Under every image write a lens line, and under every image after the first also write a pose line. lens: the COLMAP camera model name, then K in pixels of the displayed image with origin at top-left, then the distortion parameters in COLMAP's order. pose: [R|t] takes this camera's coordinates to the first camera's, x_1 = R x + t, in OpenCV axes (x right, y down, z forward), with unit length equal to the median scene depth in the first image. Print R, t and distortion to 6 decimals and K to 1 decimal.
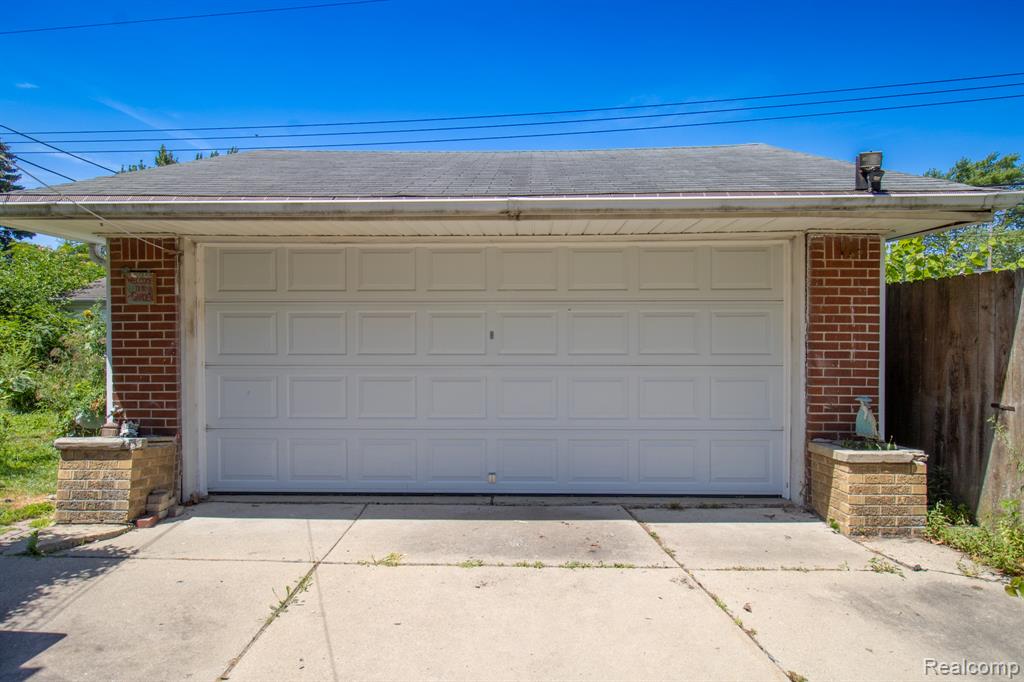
lens RADIAL K [[596.9, 0, 512.6], [0, 596.9, 333.6], [0, 0, 1]] dist [0.005813, -0.009923]
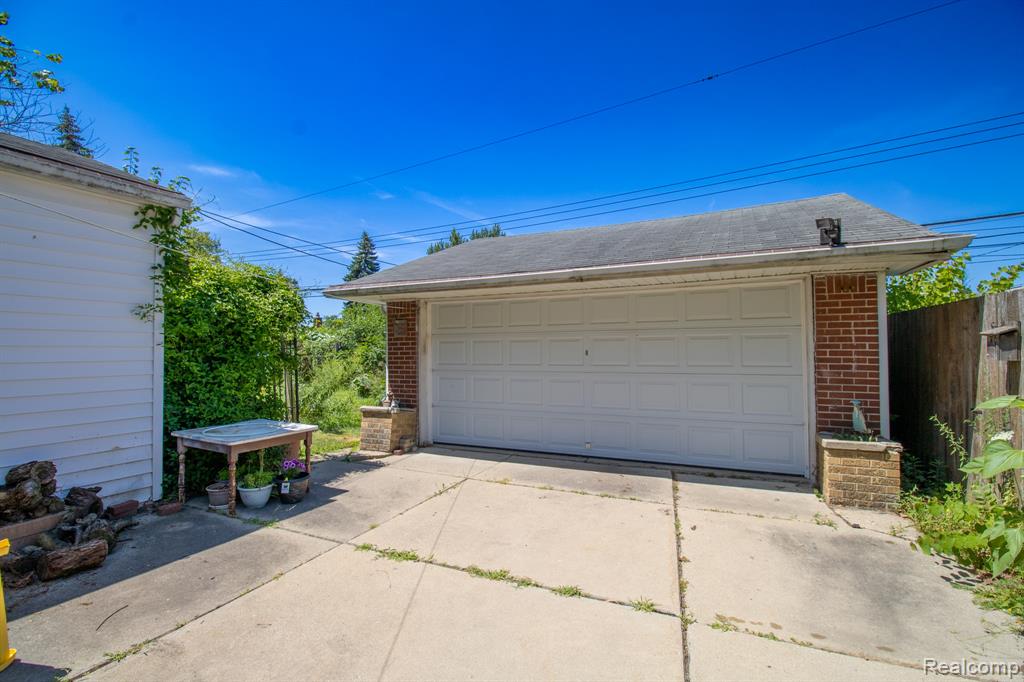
lens RADIAL K [[484.4, 0, 521.7], [0, 484.4, 334.9], [0, 0, 1]] dist [0.001372, -0.014507]
pose [[0.914454, -0.018424, -0.404271, 0.357372], [0.003992, 0.999325, -0.036514, 0.001493], [0.404671, 0.031777, 0.913910, -0.245151]]
